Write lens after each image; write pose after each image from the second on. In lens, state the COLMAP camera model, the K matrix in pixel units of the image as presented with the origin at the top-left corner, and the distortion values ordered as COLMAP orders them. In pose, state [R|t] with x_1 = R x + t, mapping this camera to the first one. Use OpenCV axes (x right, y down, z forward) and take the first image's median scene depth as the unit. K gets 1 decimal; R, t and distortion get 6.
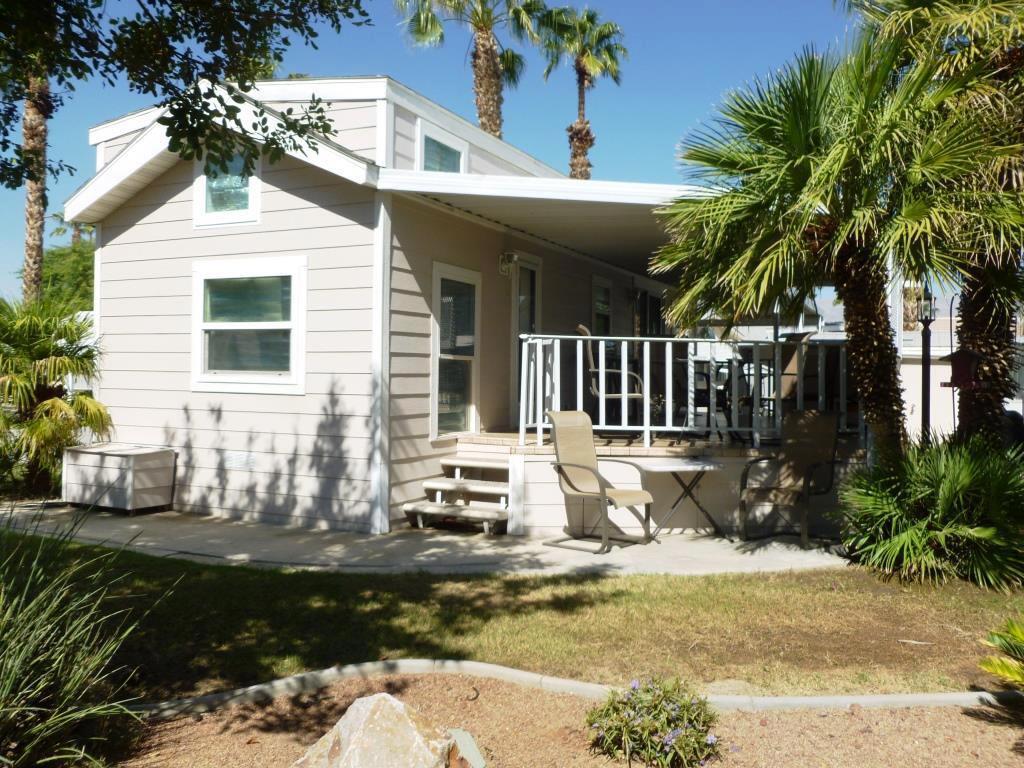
lens RADIAL K [[865.7, 0, 502.7], [0, 865.7, 379.0], [0, 0, 1]] dist [-0.051040, 0.021413]
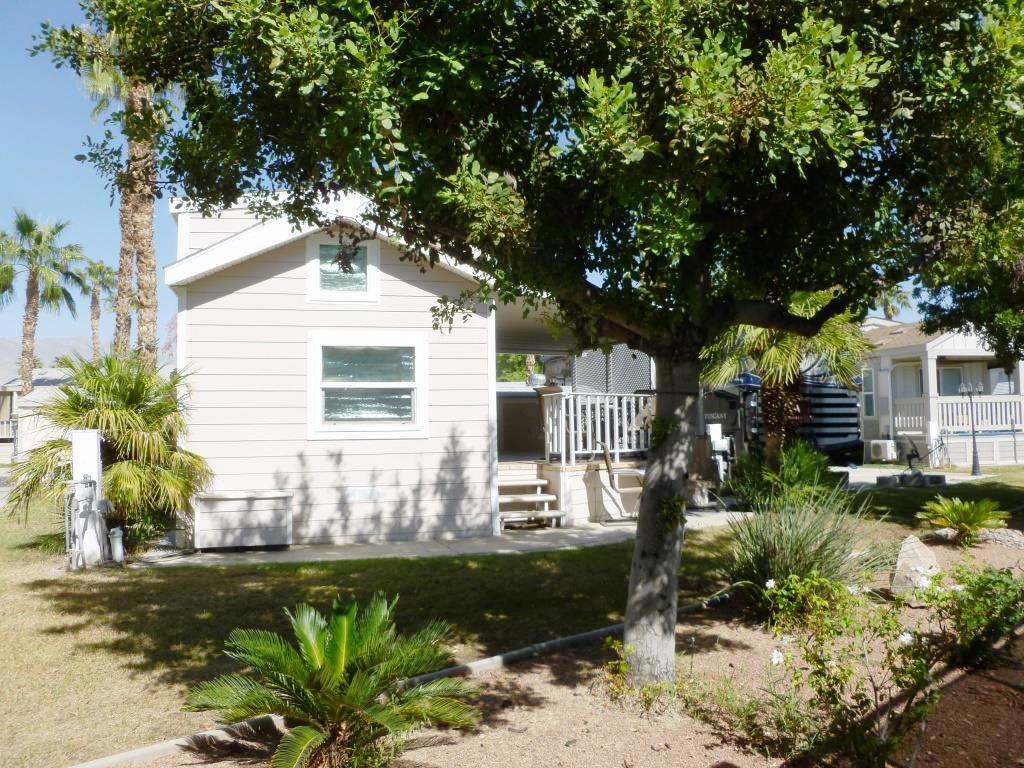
lens RADIAL K [[865.7, 0, 495.4], [0, 865.7, 388.3], [0, 0, 1]] dist [-0.051040, 0.021413]
pose [[0.765864, 0.000591, 0.643002, -0.989642], [0.026757, 0.999104, -0.032789, -0.011791], [-0.642445, 0.042317, 0.765162, -0.072189]]
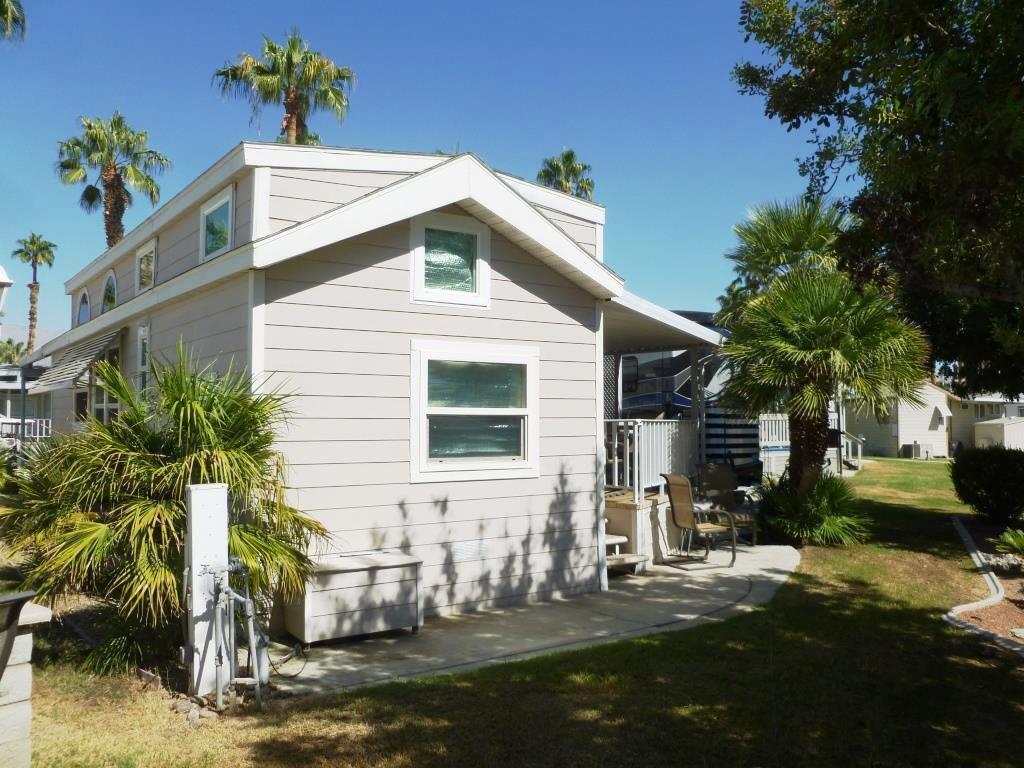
lens RADIAL K [[865.7, 0, 507.4], [0, 865.7, 387.0], [0, 0, 1]] dist [-0.051040, 0.021413]
pose [[0.480192, 0.019036, 0.876957, -1.182228], [0.011841, 0.999533, -0.028180, -0.063624], [-0.877084, 0.023916, 0.479742, 0.514329]]
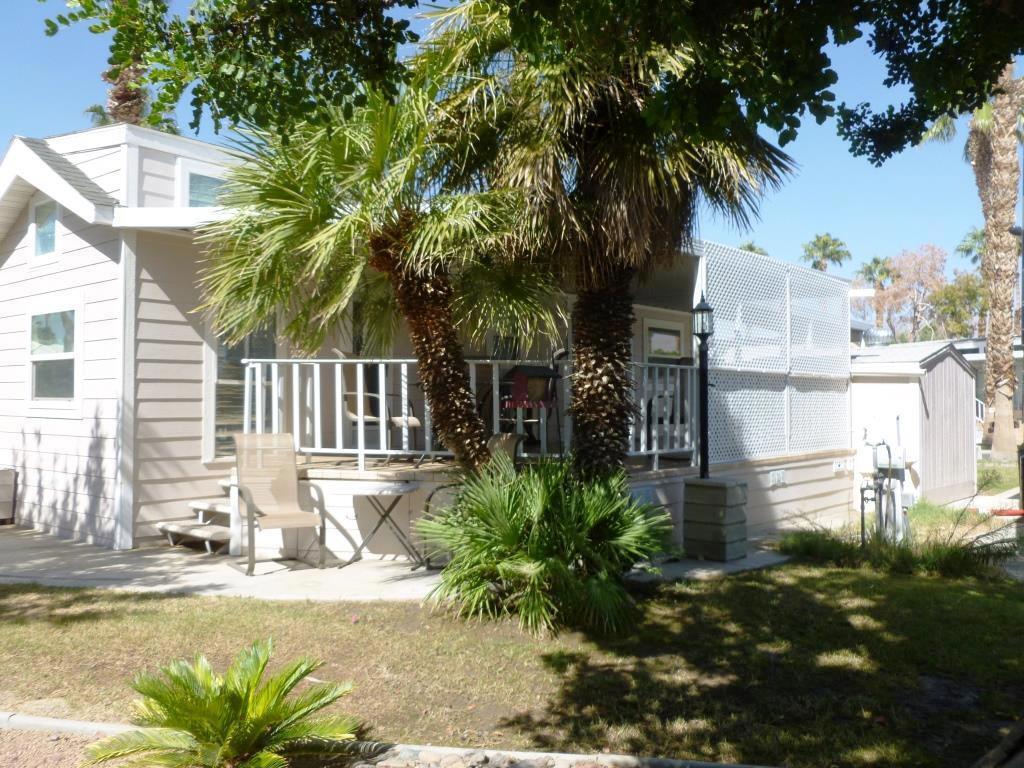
lens RADIAL K [[865.7, 0, 509.4], [0, 865.7, 381.5], [0, 0, 1]] dist [-0.051040, 0.021413]
pose [[0.971940, -0.015714, -0.234705, 0.544510], [0.008884, 0.999507, -0.030128, 0.008227], [0.235063, 0.027198, 0.971600, 0.078010]]
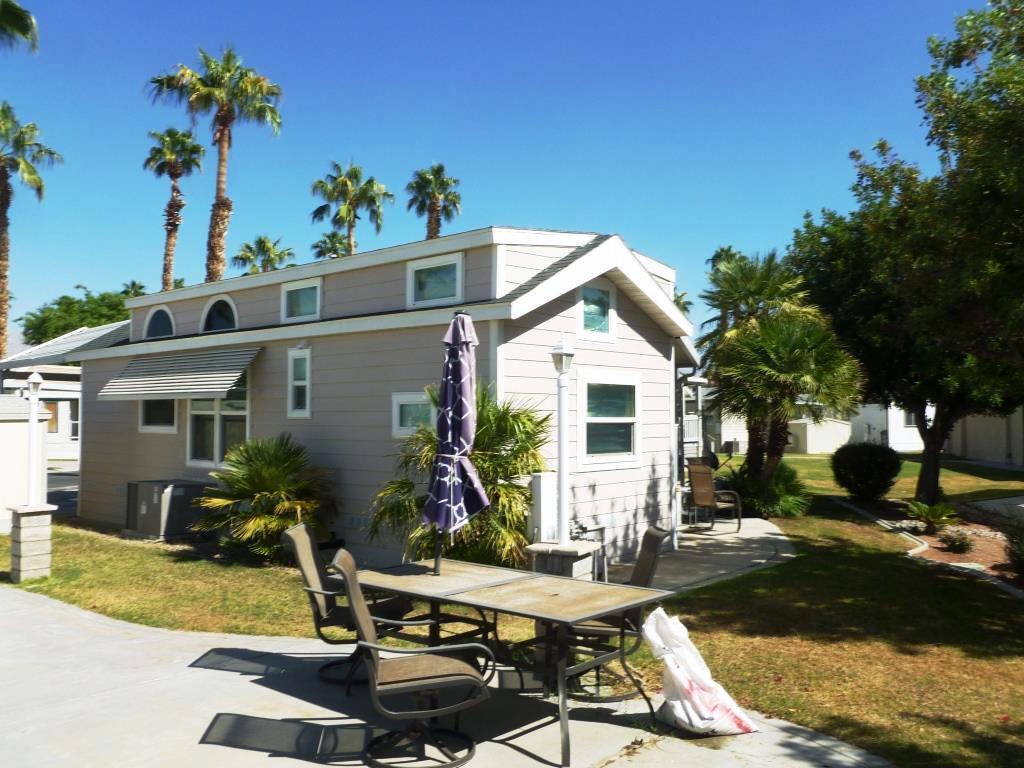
lens RADIAL K [[865.7, 0, 515.1], [0, 865.7, 381.6], [0, 0, 1]] dist [-0.051040, 0.021413]
pose [[0.261417, 0.026045, 0.964874, -1.696316], [0.008651, 0.999533, -0.029324, -0.086298], [-0.965187, 0.016013, 0.261070, 0.816910]]
